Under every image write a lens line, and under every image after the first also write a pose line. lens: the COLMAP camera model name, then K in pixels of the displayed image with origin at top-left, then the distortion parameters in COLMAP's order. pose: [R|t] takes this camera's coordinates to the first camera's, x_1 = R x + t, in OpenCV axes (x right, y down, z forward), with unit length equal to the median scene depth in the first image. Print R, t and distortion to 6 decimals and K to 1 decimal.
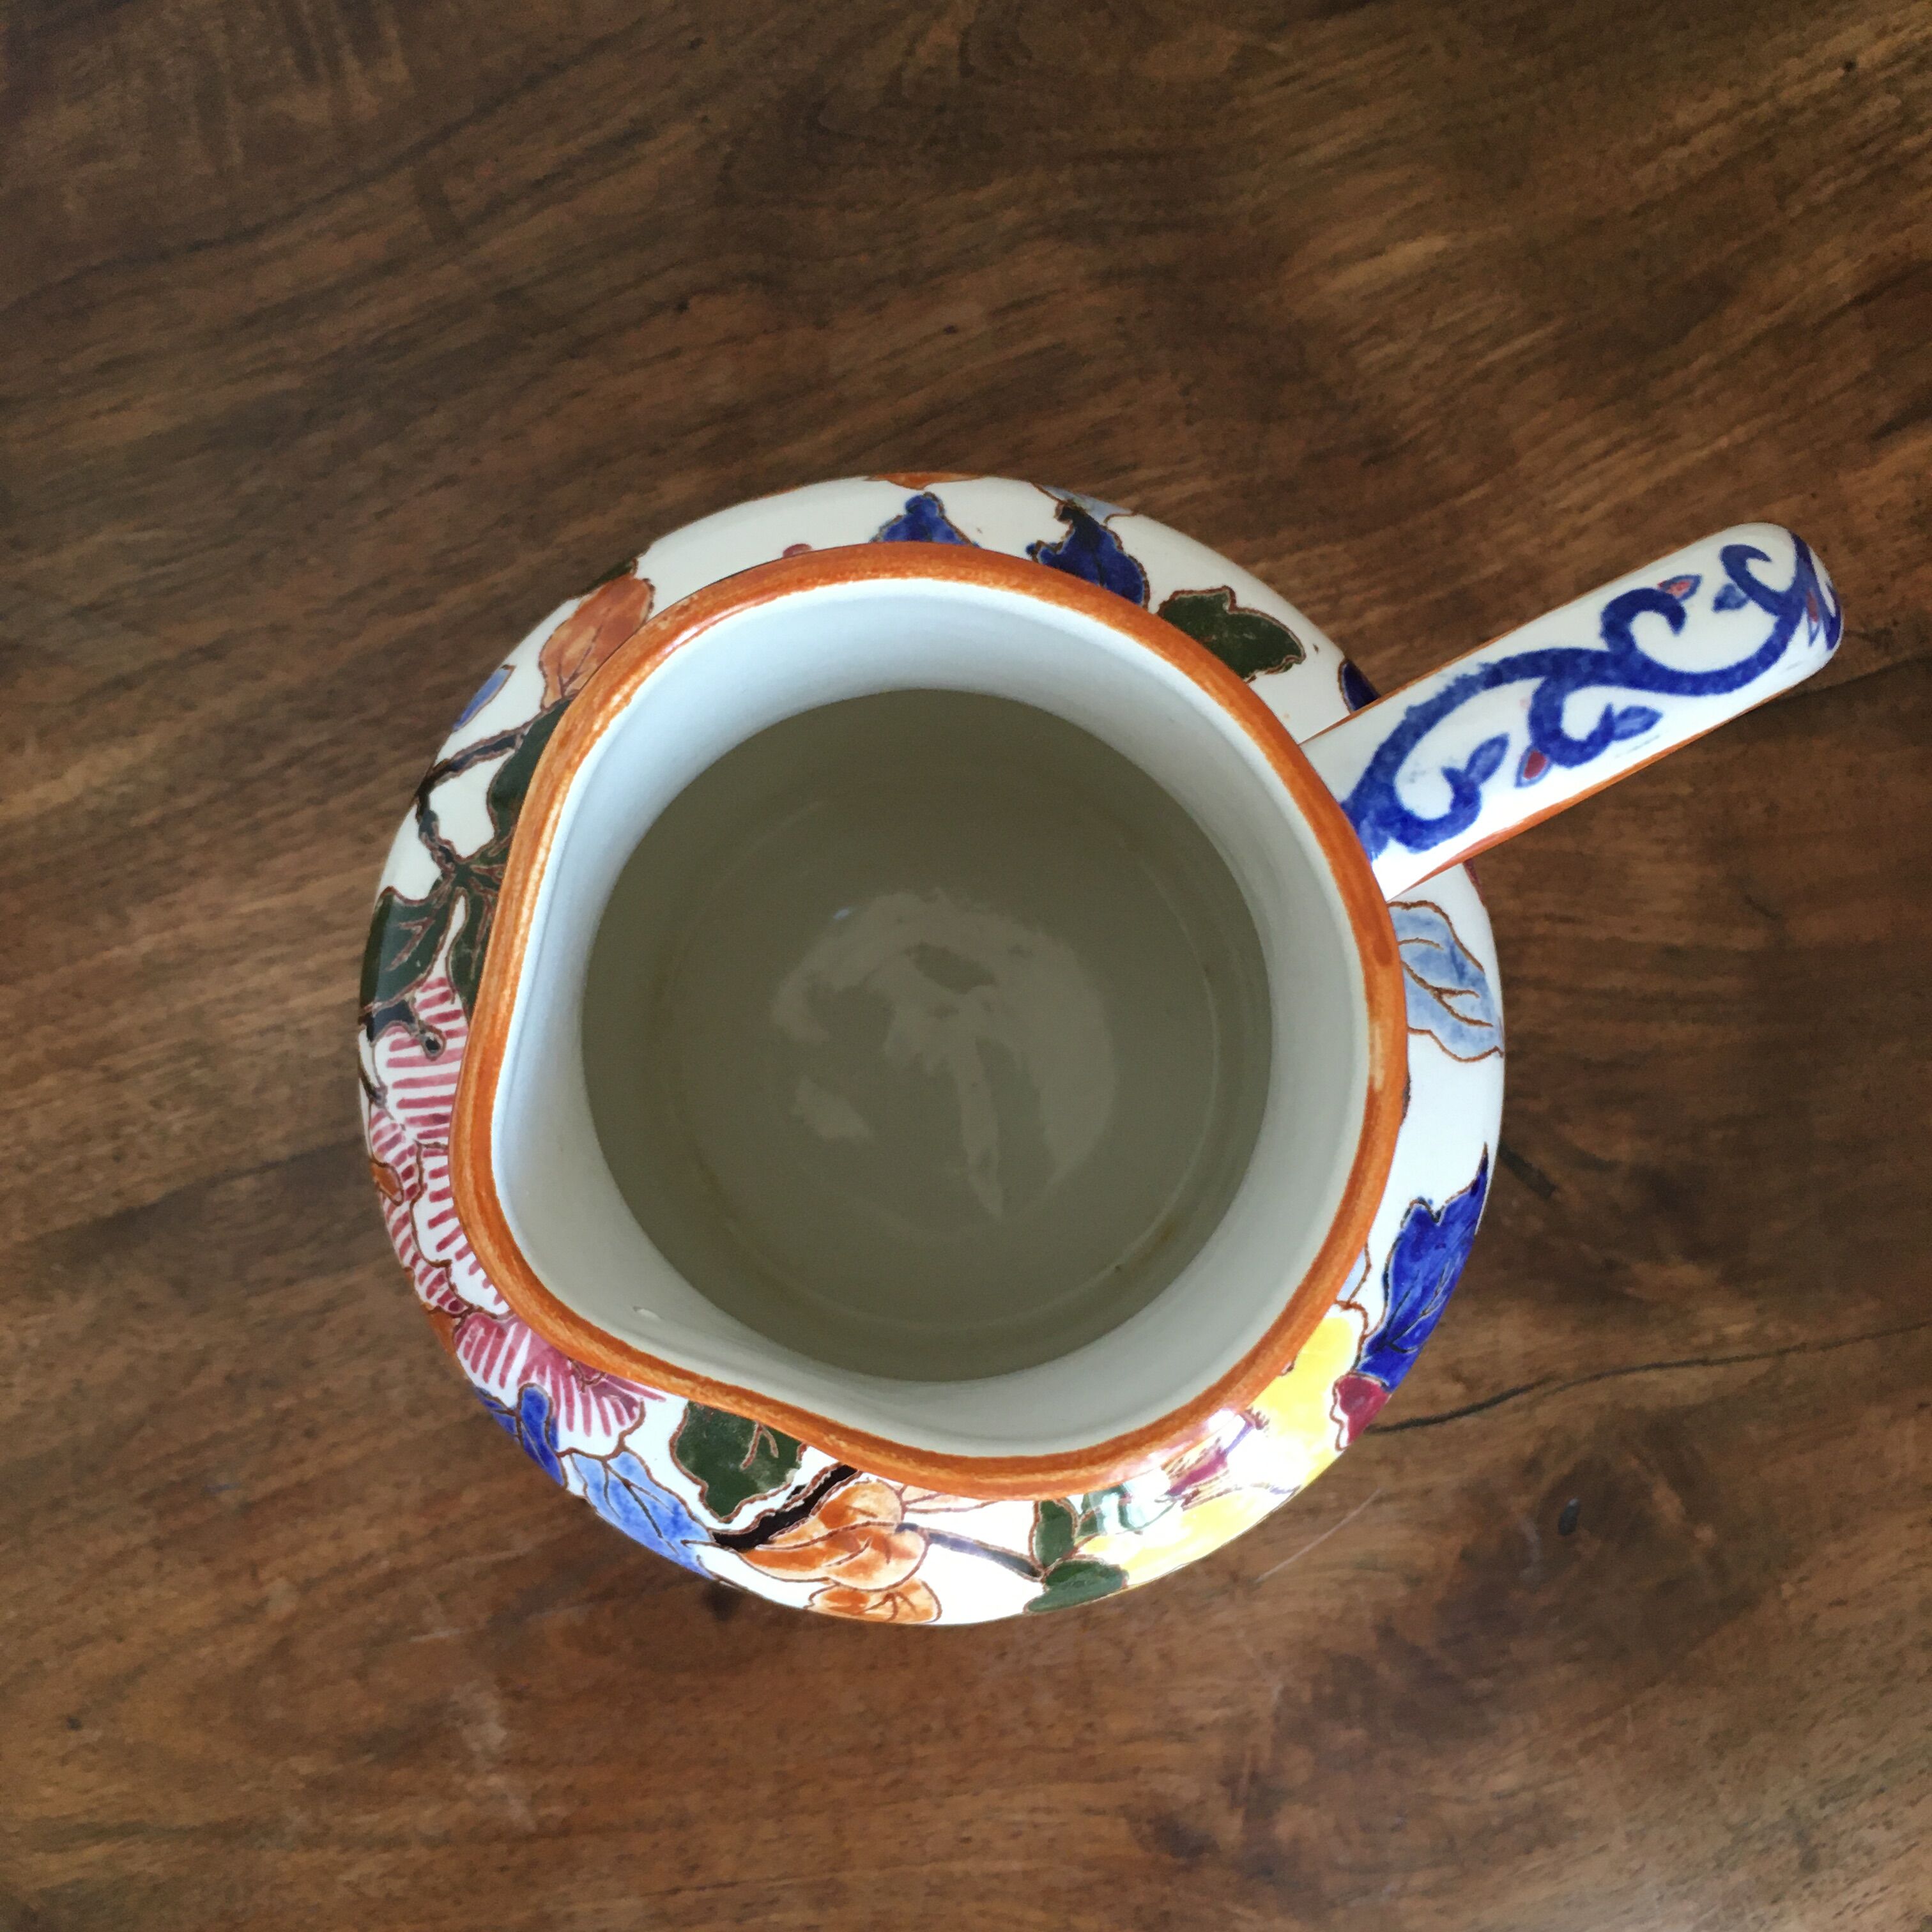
lens RADIAL K [[2224.6, 0, 967.6], [0, 2224.6, 941.8], [0, 0, 1]] dist [0.083198, -0.166601]
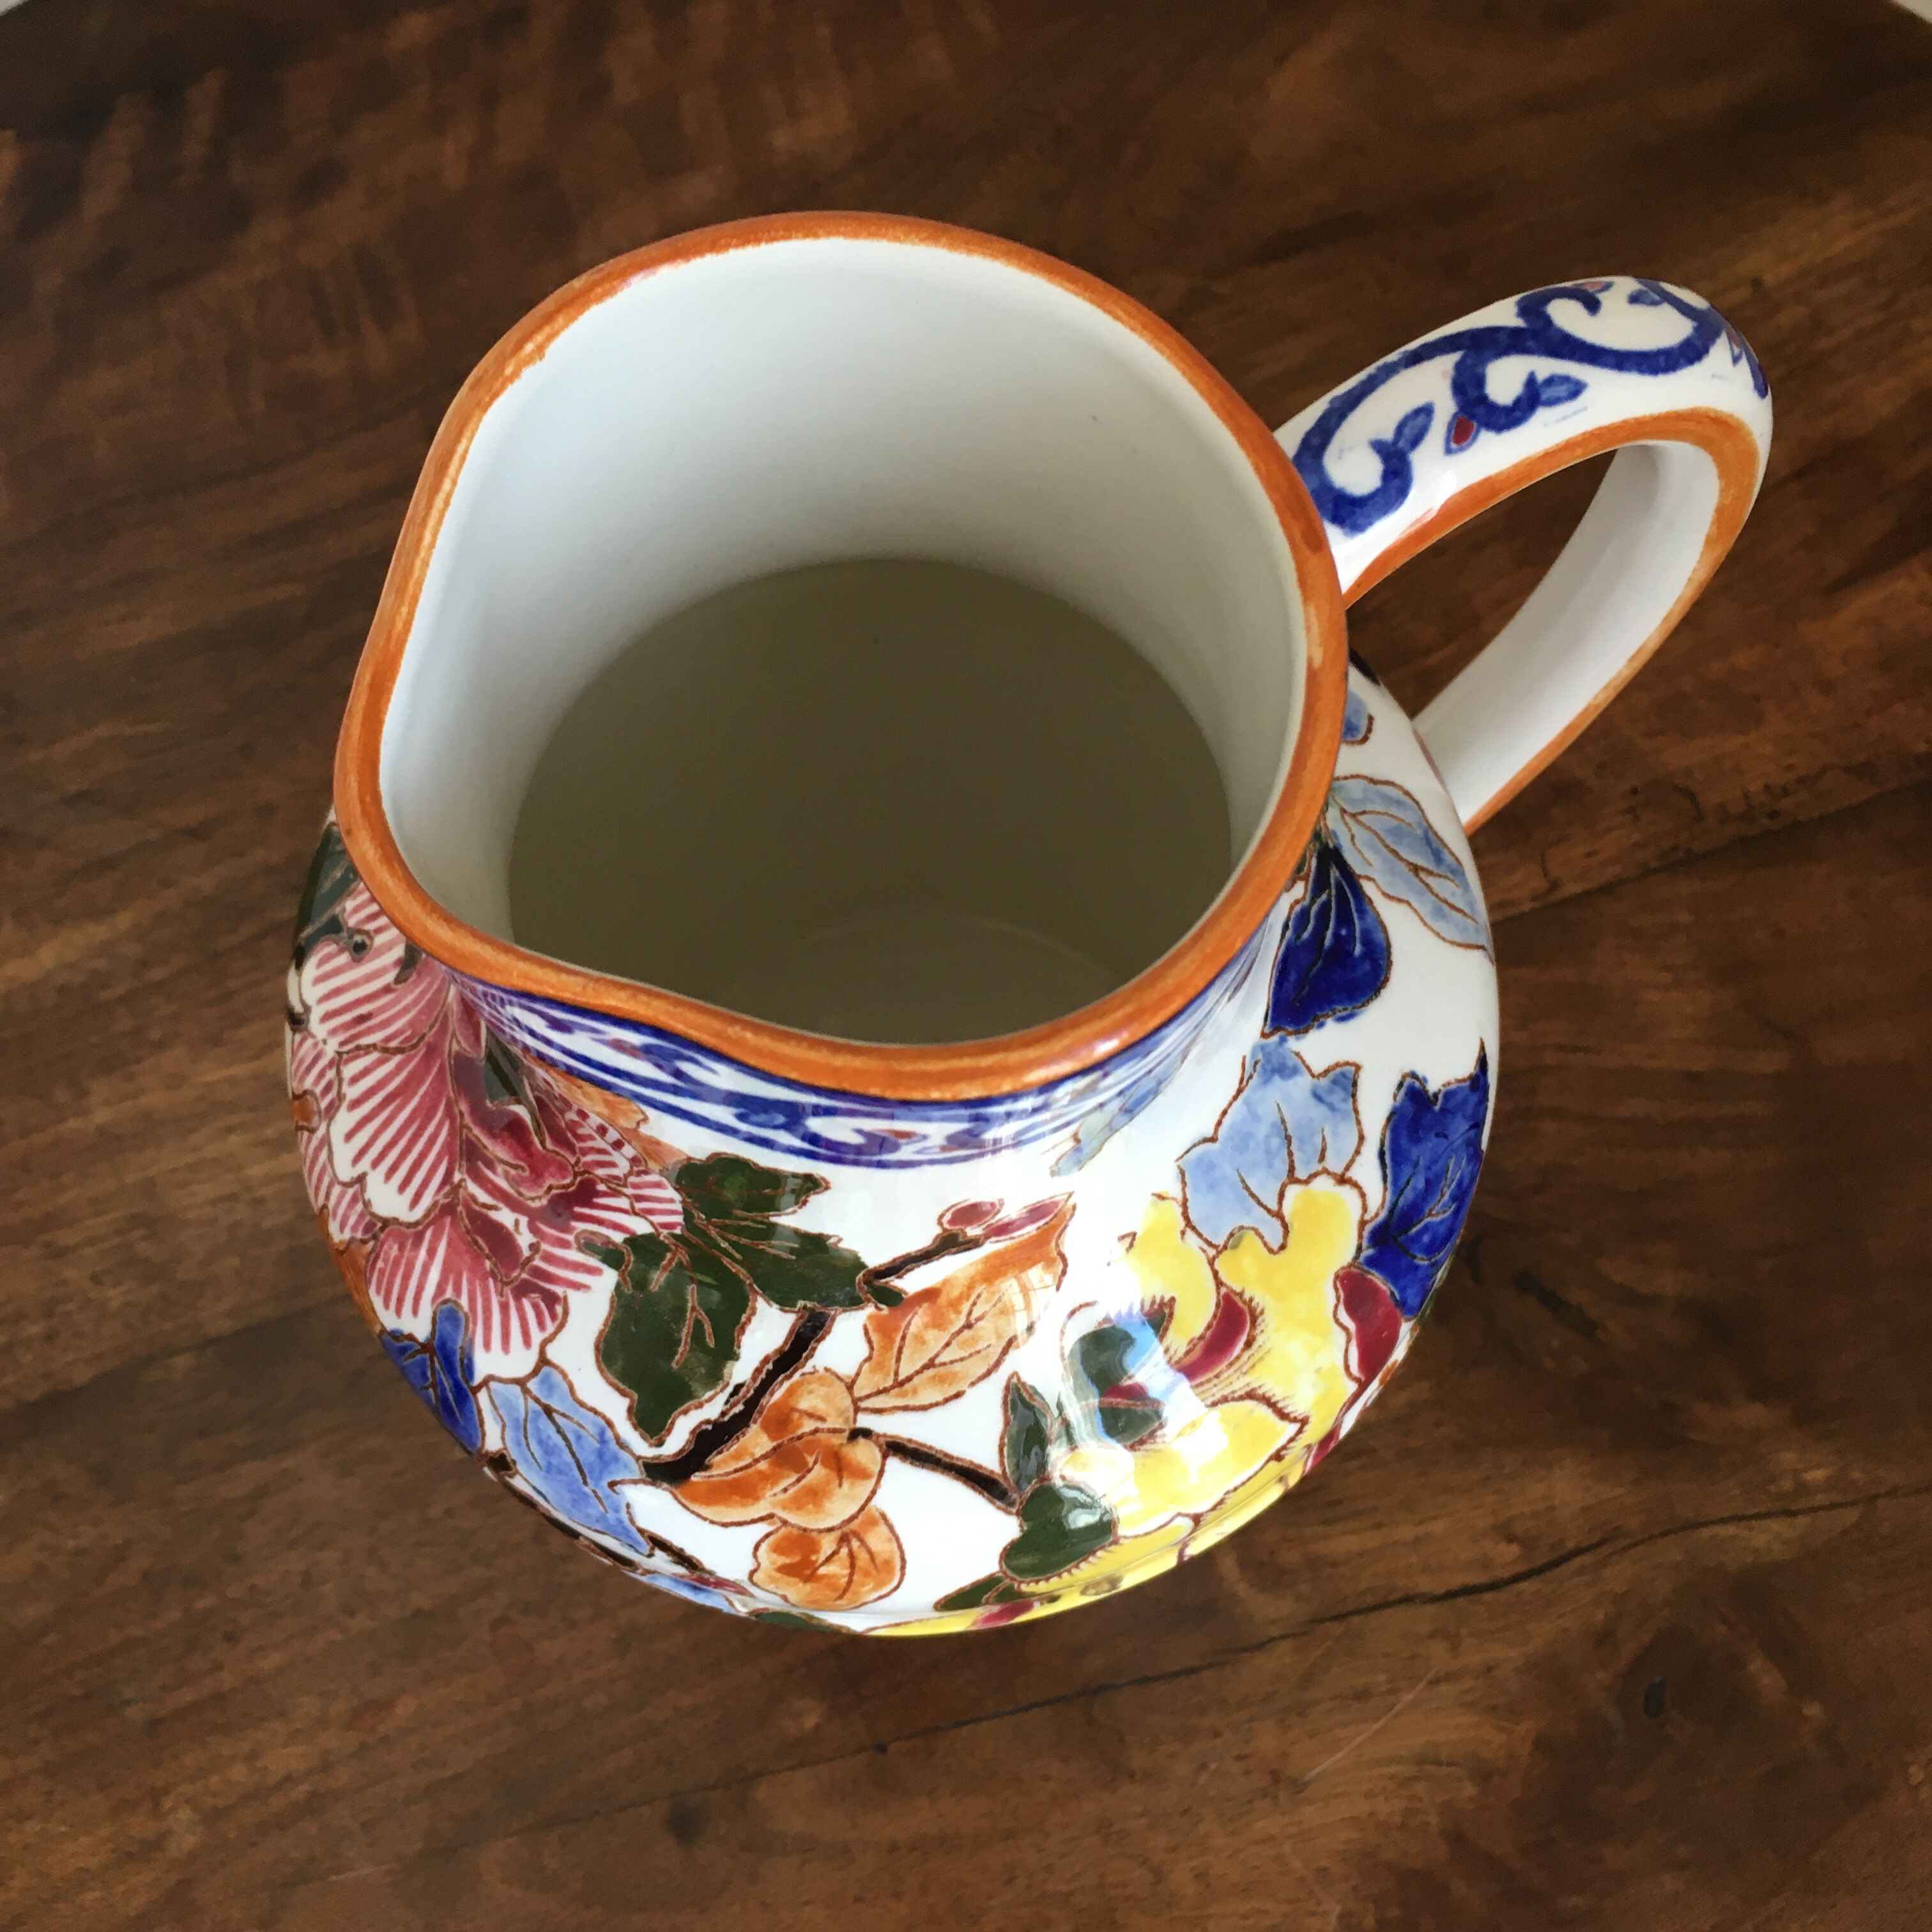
lens RADIAL K [[2224.6, 0, 967.6], [0, 2224.6, 941.8], [0, 0, 1]] dist [0.083198, -0.166601]
pose [[0.999334, -0.031802, -0.017870, 0.025732], [0.024668, 0.950033, -0.311174, 0.243955], [0.026873, 0.310526, 0.950185, 0.070393]]
